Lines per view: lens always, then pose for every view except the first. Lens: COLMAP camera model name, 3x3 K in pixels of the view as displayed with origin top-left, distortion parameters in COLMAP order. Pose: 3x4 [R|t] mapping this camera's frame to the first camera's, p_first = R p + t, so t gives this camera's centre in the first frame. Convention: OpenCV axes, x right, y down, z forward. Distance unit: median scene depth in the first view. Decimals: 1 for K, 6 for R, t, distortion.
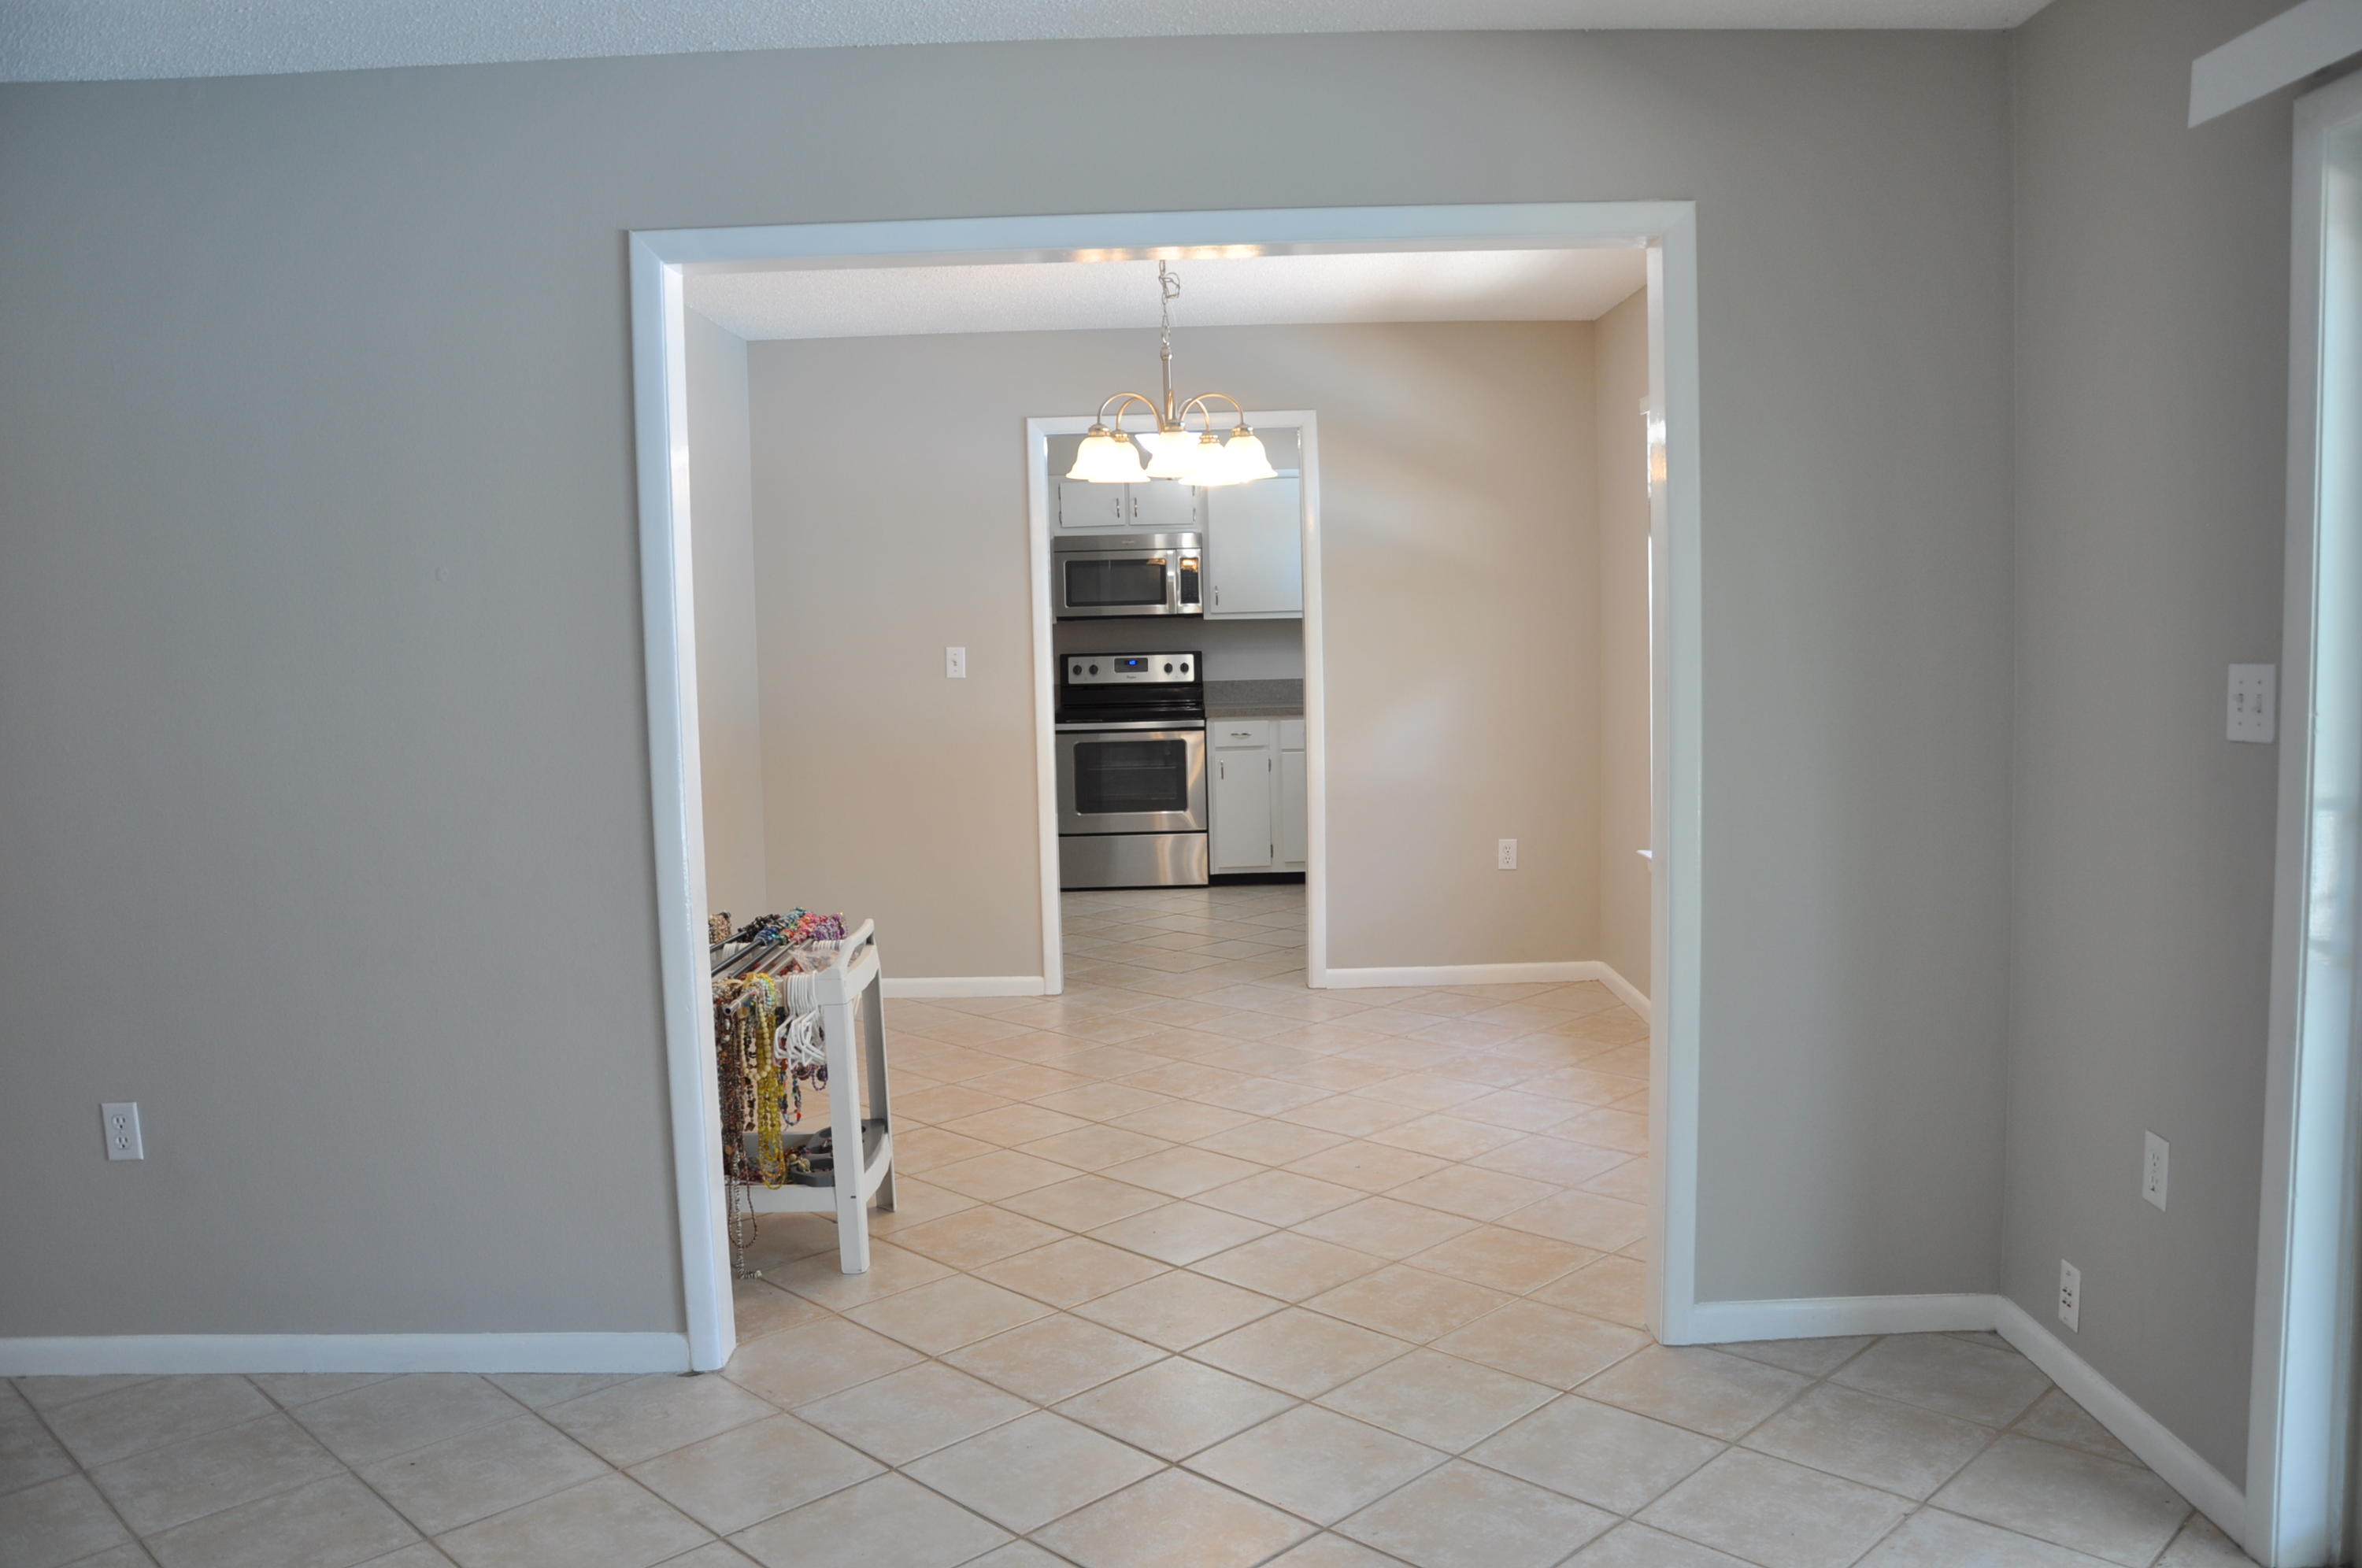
lens RADIAL K [[1851.5, 0, 1181.0], [0, 1851.5, 784.0], [0, 0, 1]] dist [-0.173701, 0.156675]
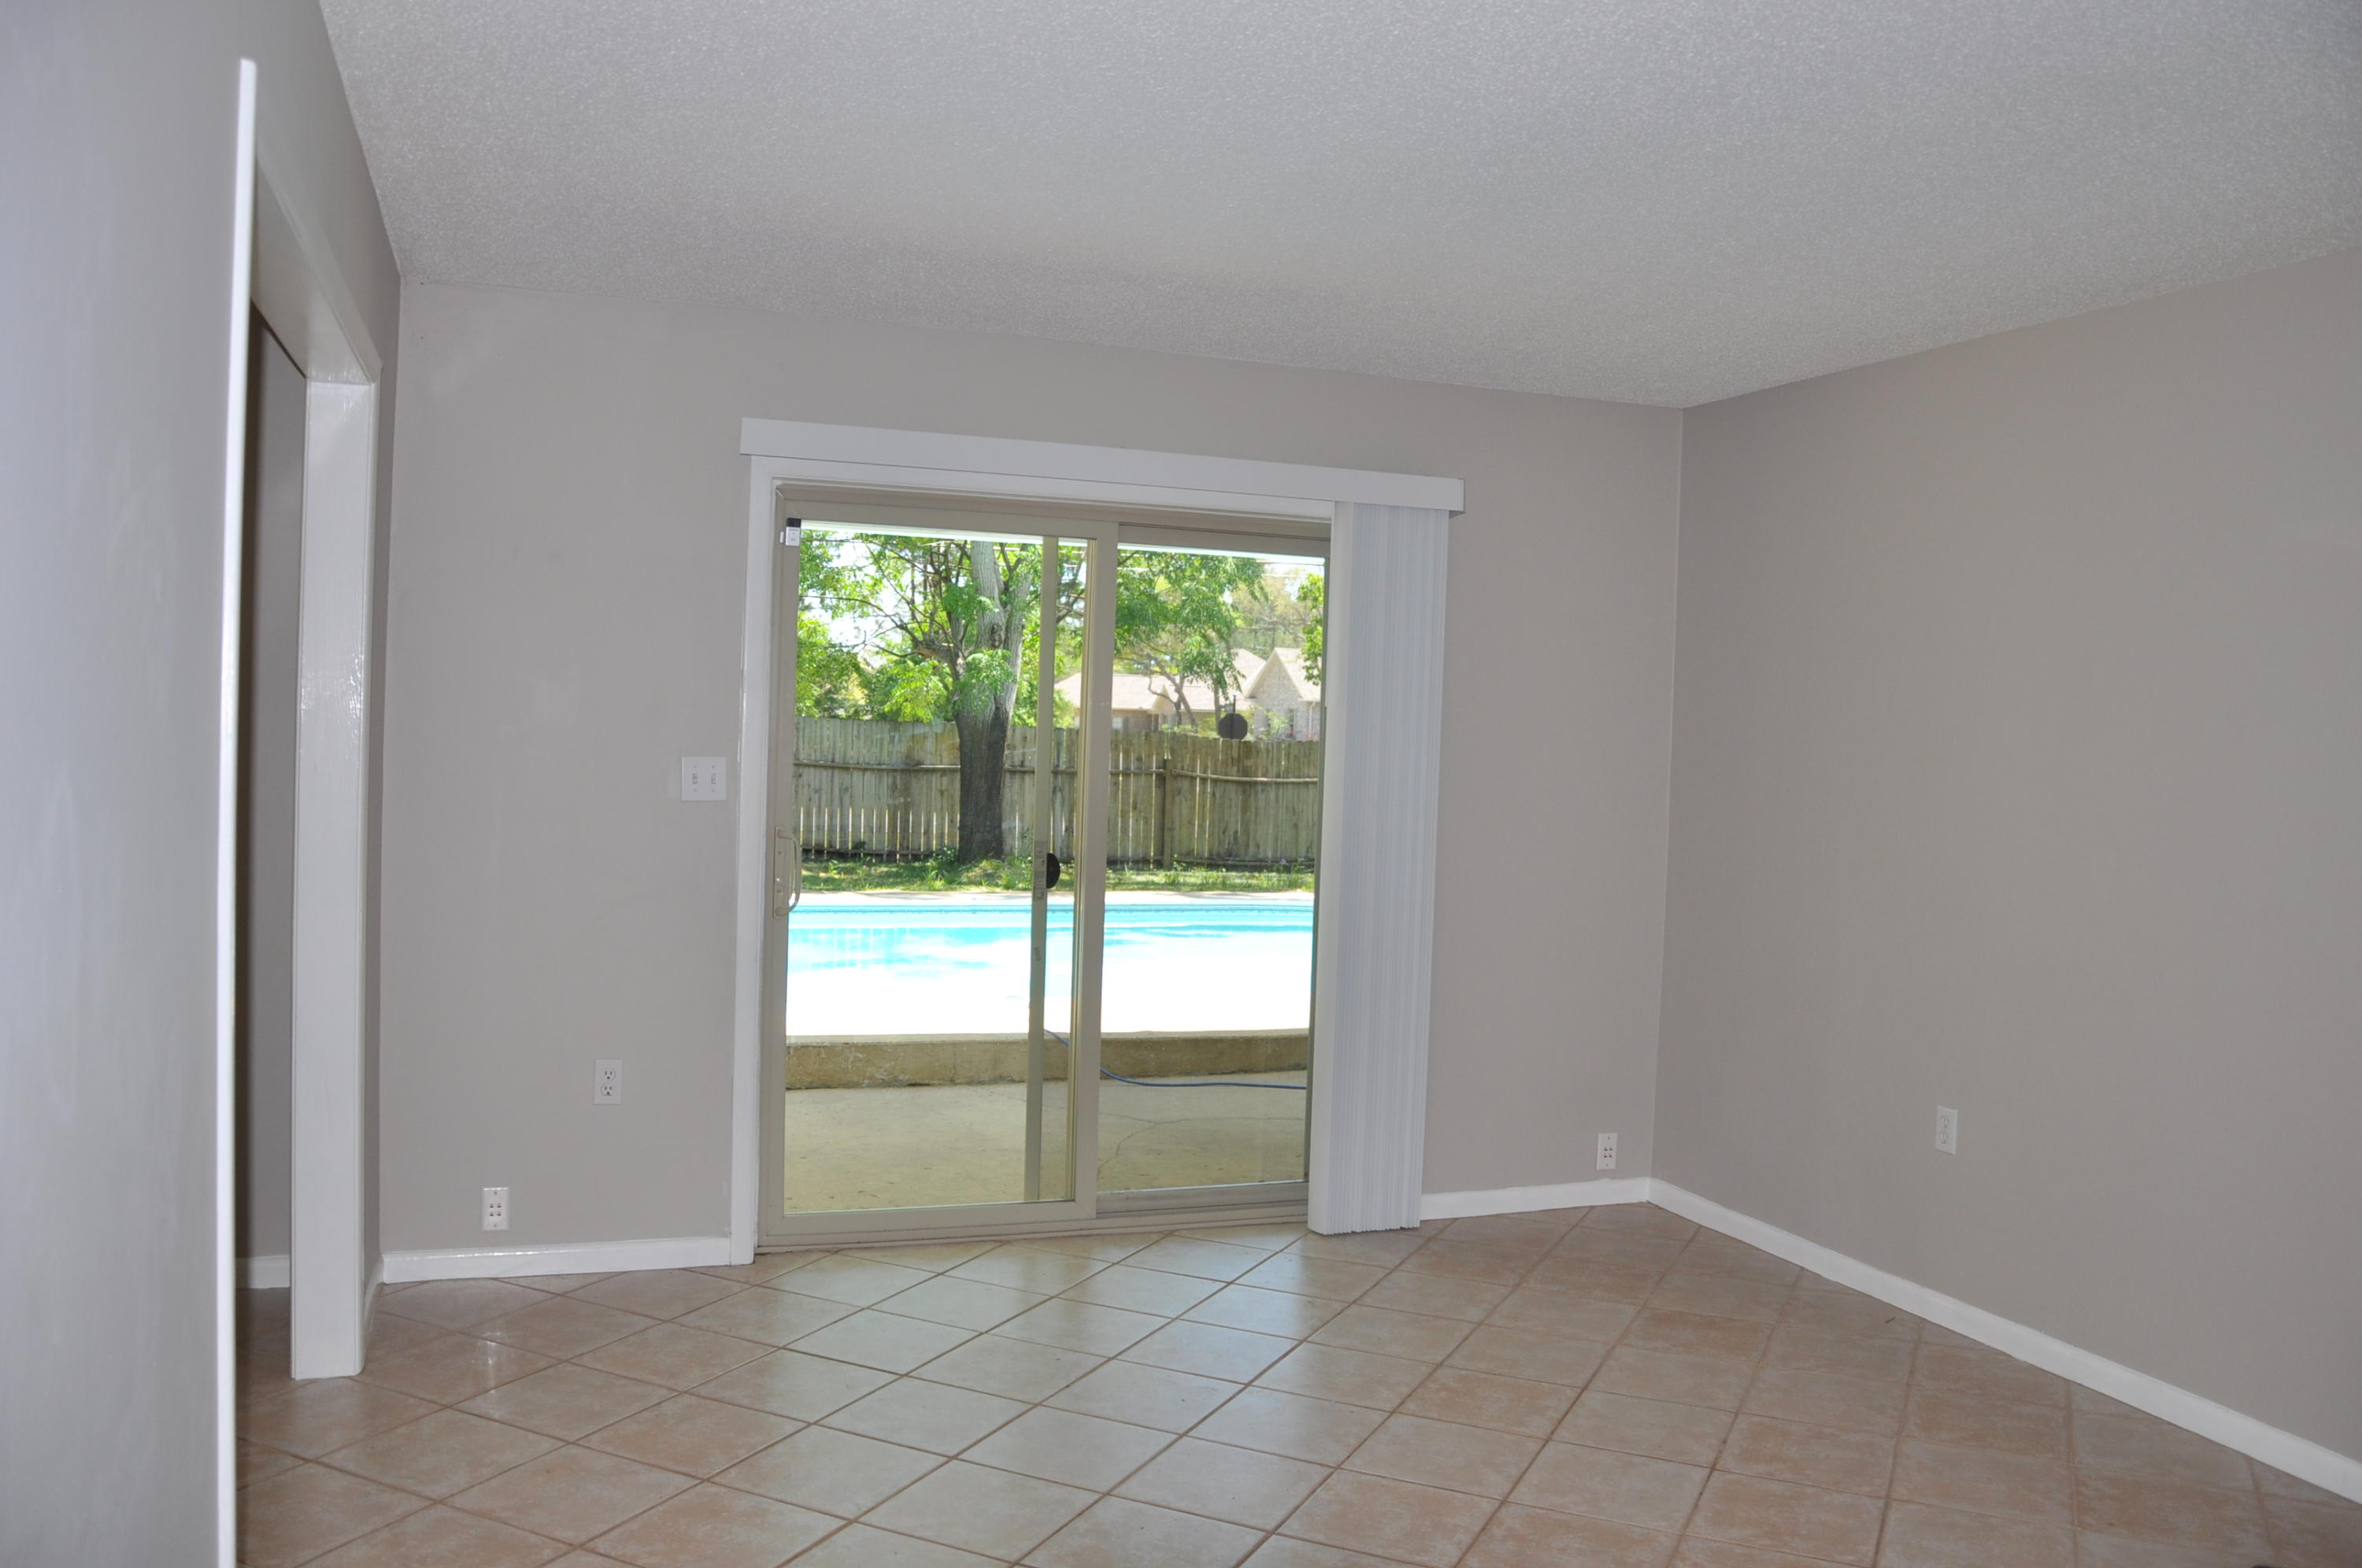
lens RADIAL K [[1851.5, 0, 1181.0], [0, 1851.5, 784.0], [0, 0, 1]] dist [-0.173701, 0.156675]
pose [[-0.340182, -0.011918, 0.940284, -0.948782], [0.065968, 0.997154, 0.036505, -0.057171], [-0.938043, 0.074447, -0.338428, 0.894528]]
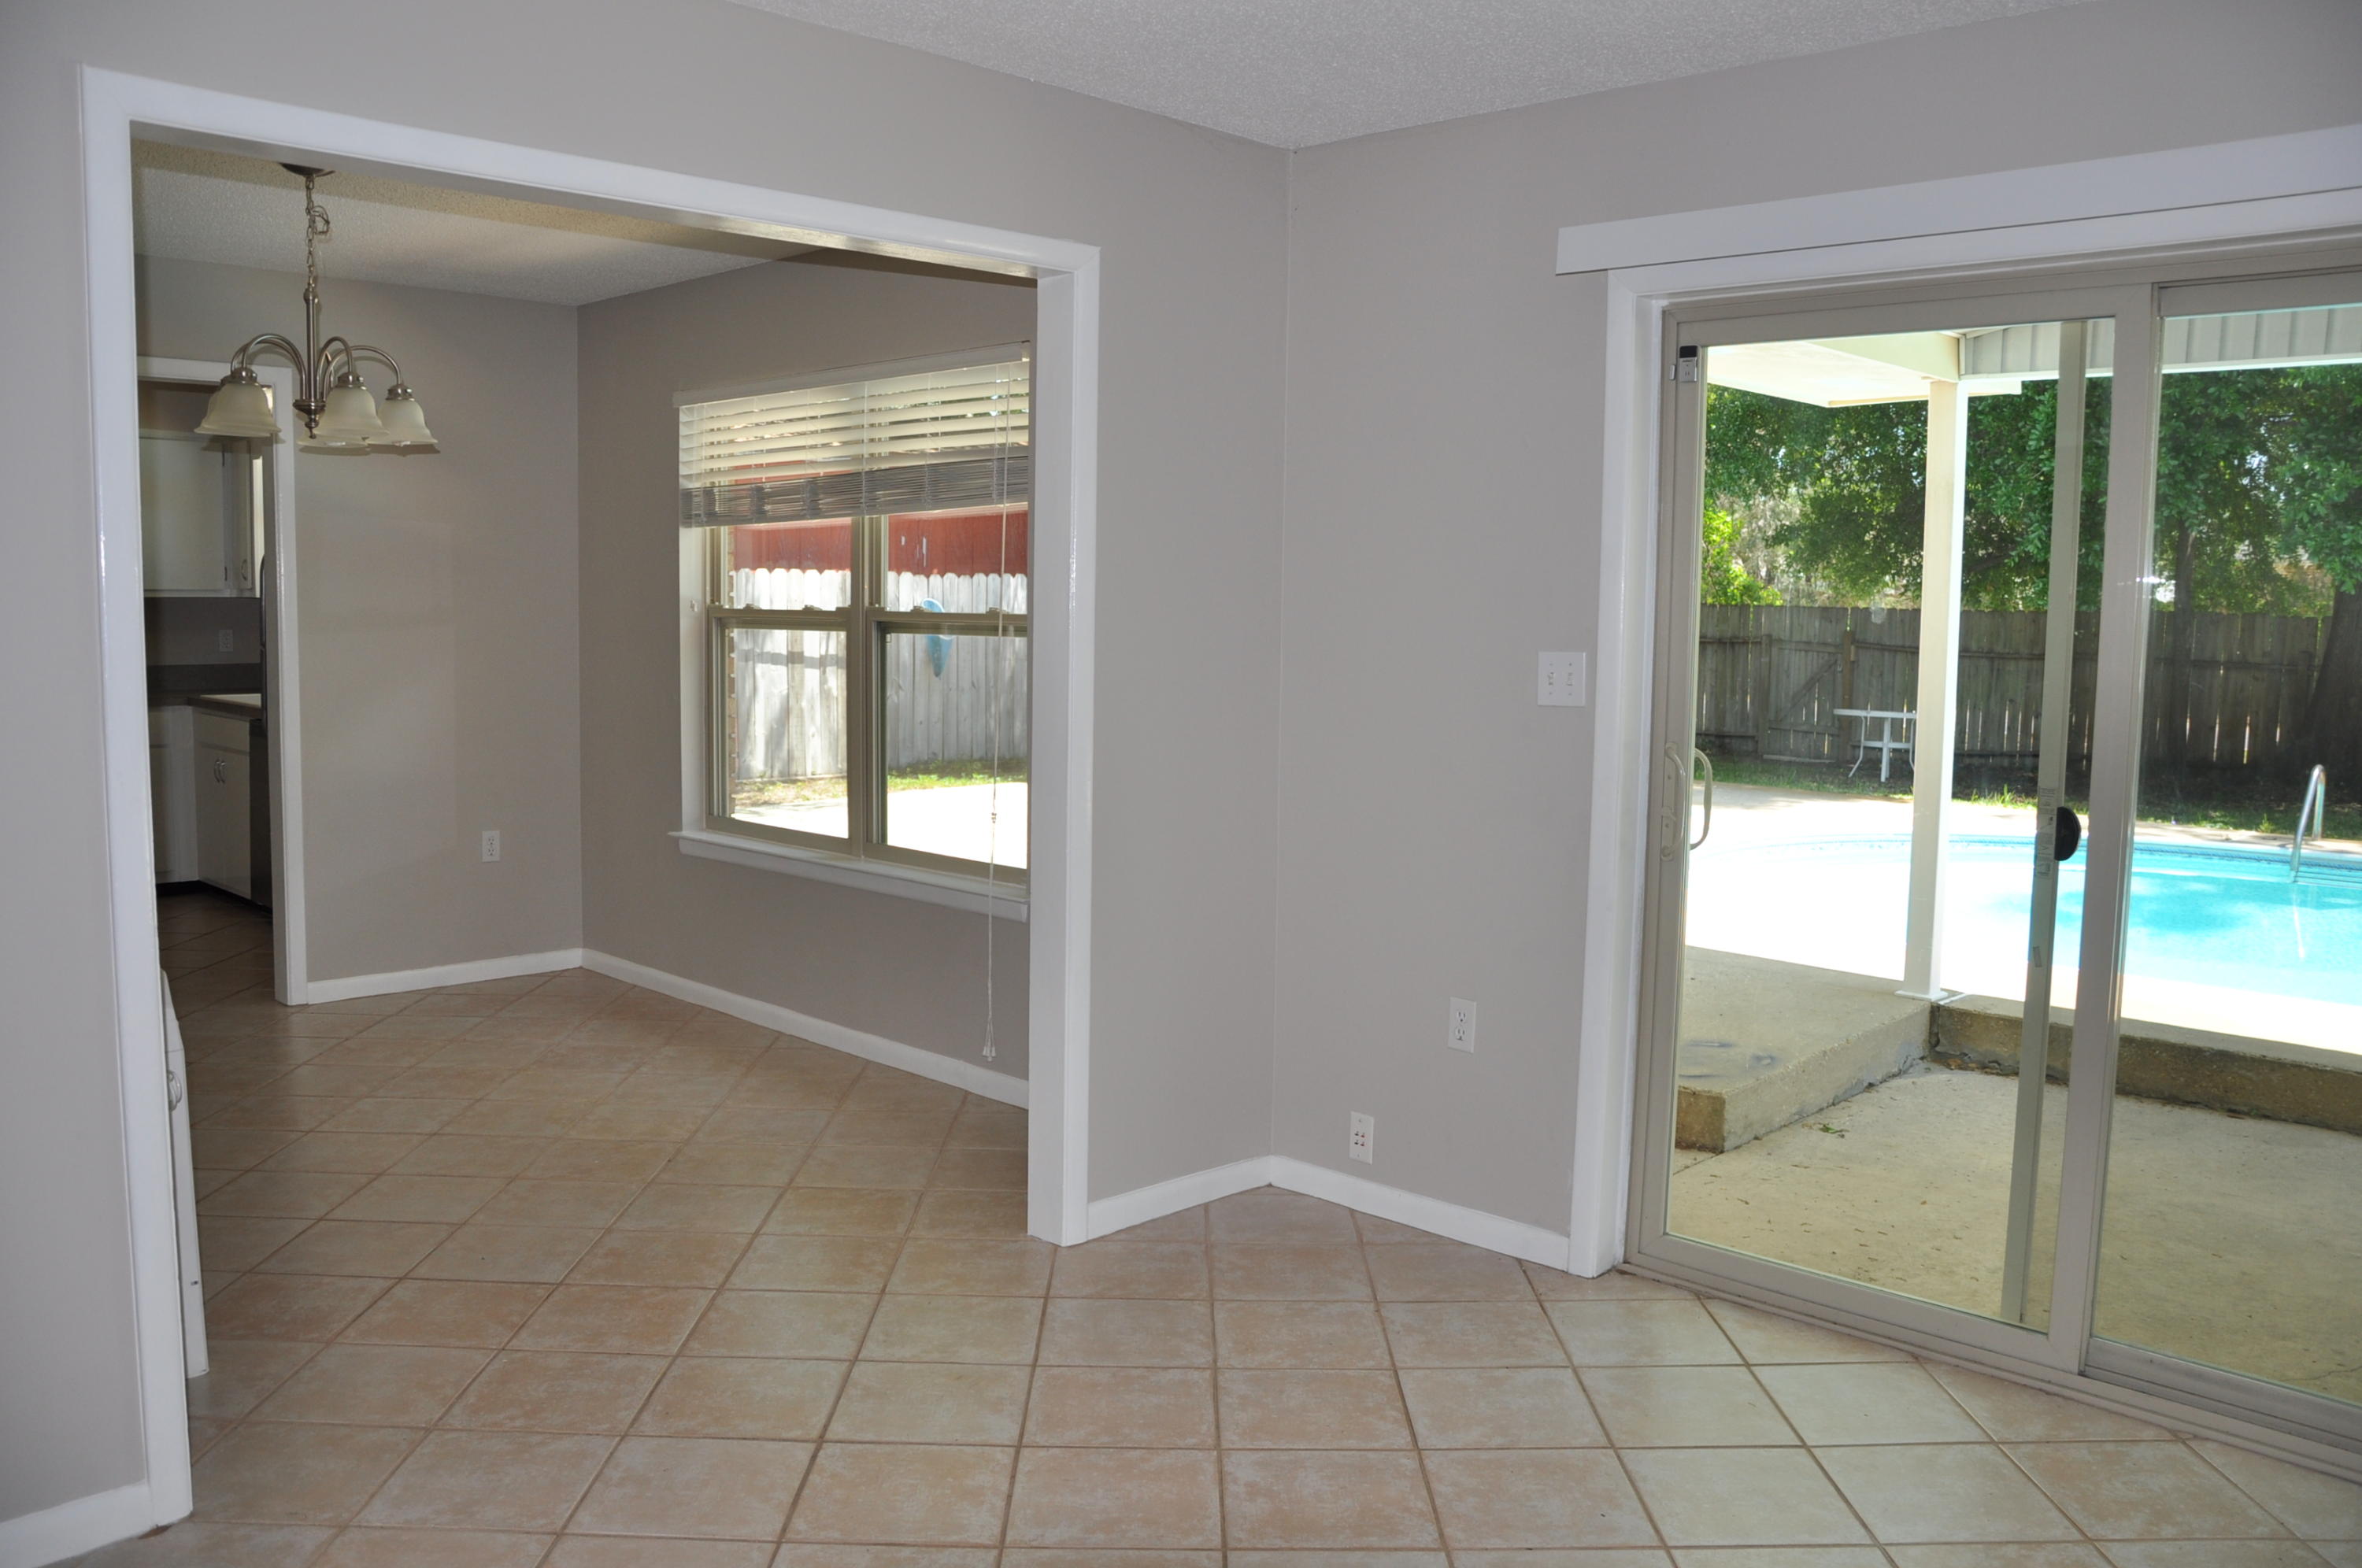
lens RADIAL K [[1851.5, 0, 1181.0], [0, 1851.5, 784.0], [0, 0, 1]] dist [-0.173701, 0.156675]
pose [[0.701526, -0.035412, 0.711763, -0.506733], [0.033748, 0.999295, 0.016455, 0.003323], [-0.711844, 0.012477, 0.702226, 0.140024]]
